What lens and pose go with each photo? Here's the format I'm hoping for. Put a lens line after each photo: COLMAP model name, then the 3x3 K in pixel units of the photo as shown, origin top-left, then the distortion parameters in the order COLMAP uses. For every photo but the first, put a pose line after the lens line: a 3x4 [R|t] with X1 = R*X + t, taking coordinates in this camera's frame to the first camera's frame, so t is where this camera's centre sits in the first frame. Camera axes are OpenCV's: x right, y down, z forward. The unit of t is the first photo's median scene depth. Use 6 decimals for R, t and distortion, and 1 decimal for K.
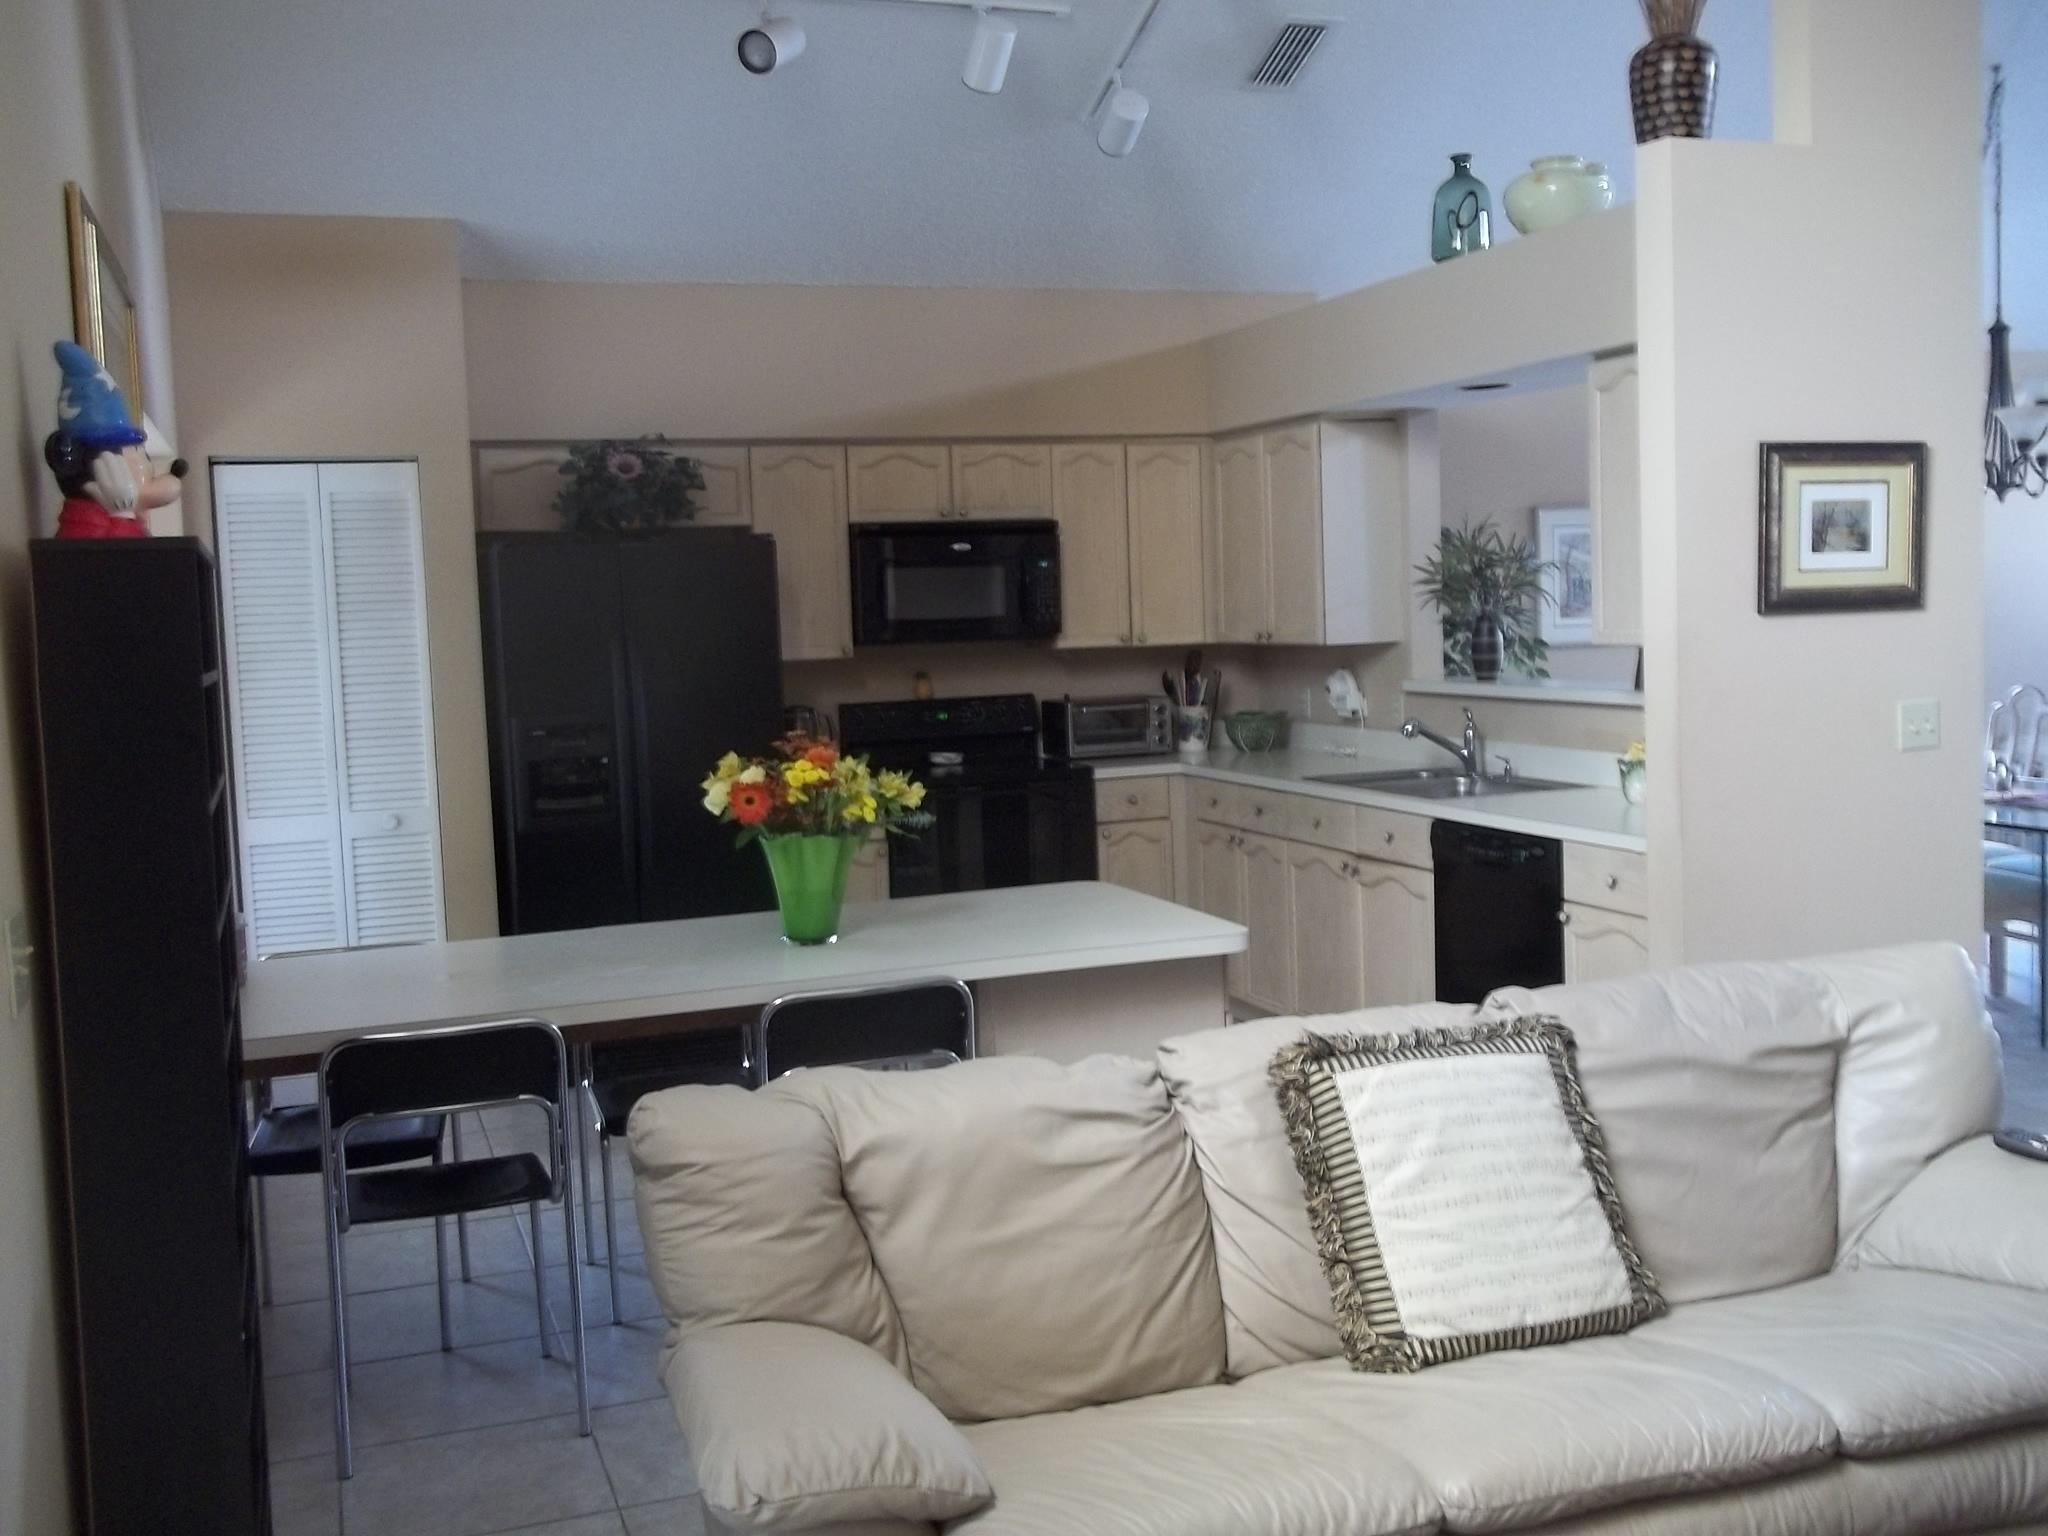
lens RADIAL K [[1982.0, 0, 1017.8], [0, 1982.0, 744.8], [0, 0, 1]] dist [-0.028538, 0.066009]
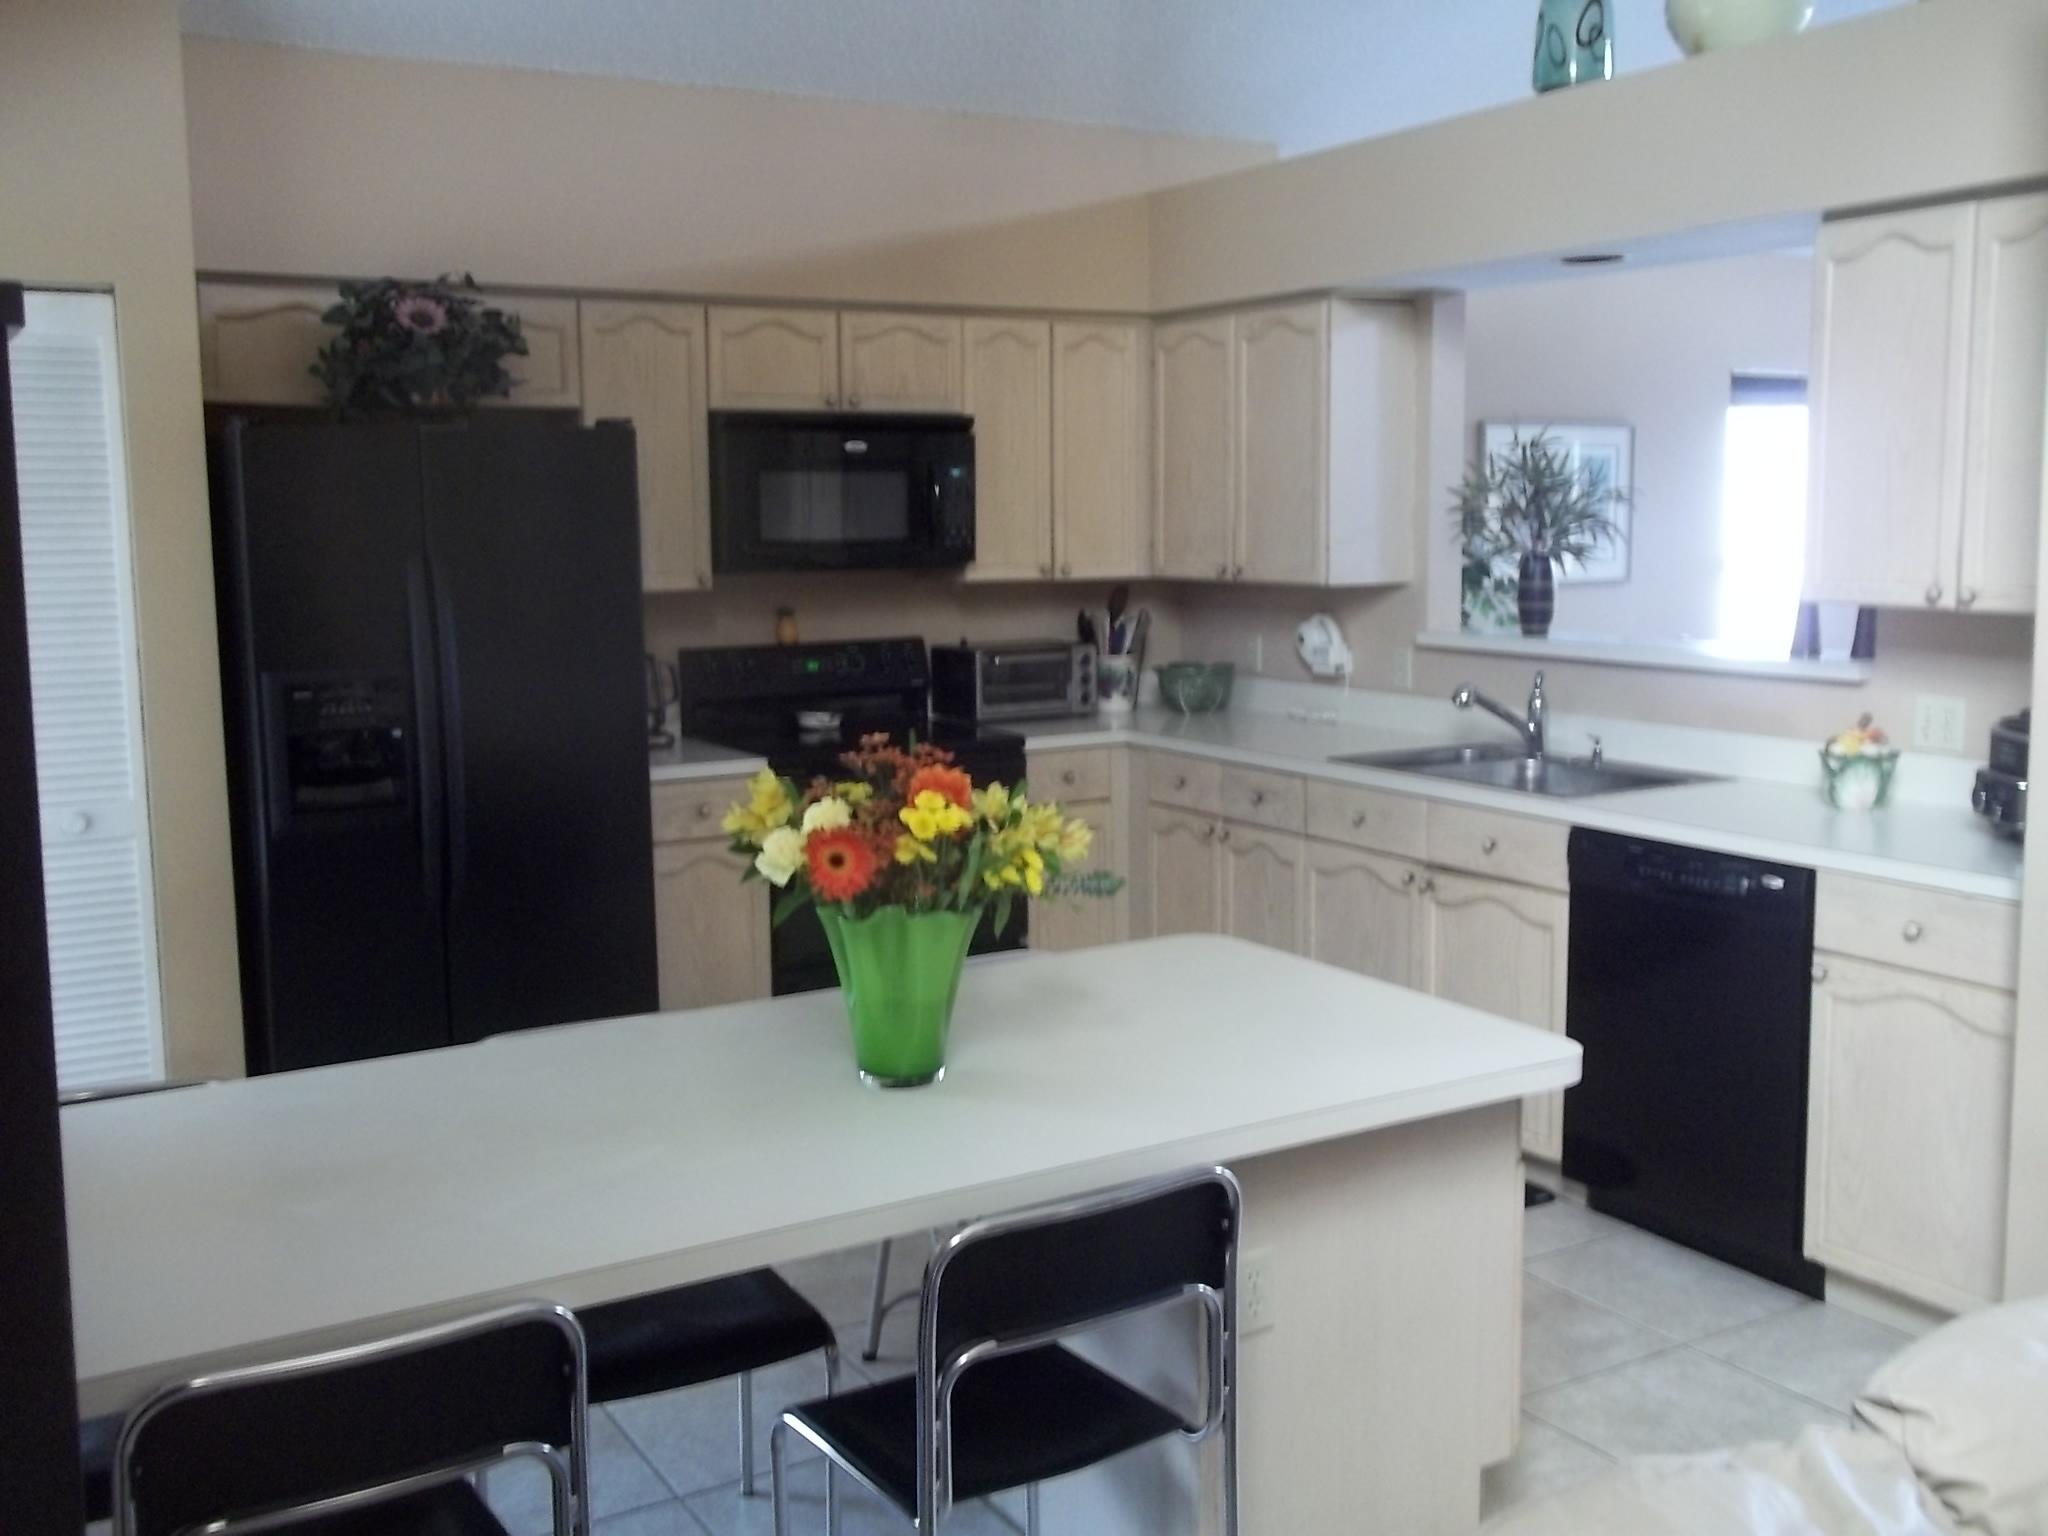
lens RADIAL K [[1982.0, 0, 1017.8], [0, 1982.0, 744.8], [0, 0, 1]] dist [-0.028538, 0.066009]
pose [[0.981731, 0.003216, 0.190249, -0.115788], [-0.011551, 0.999020, 0.042720, -0.019178], [-0.189925, -0.044137, 0.980806, 0.243607]]
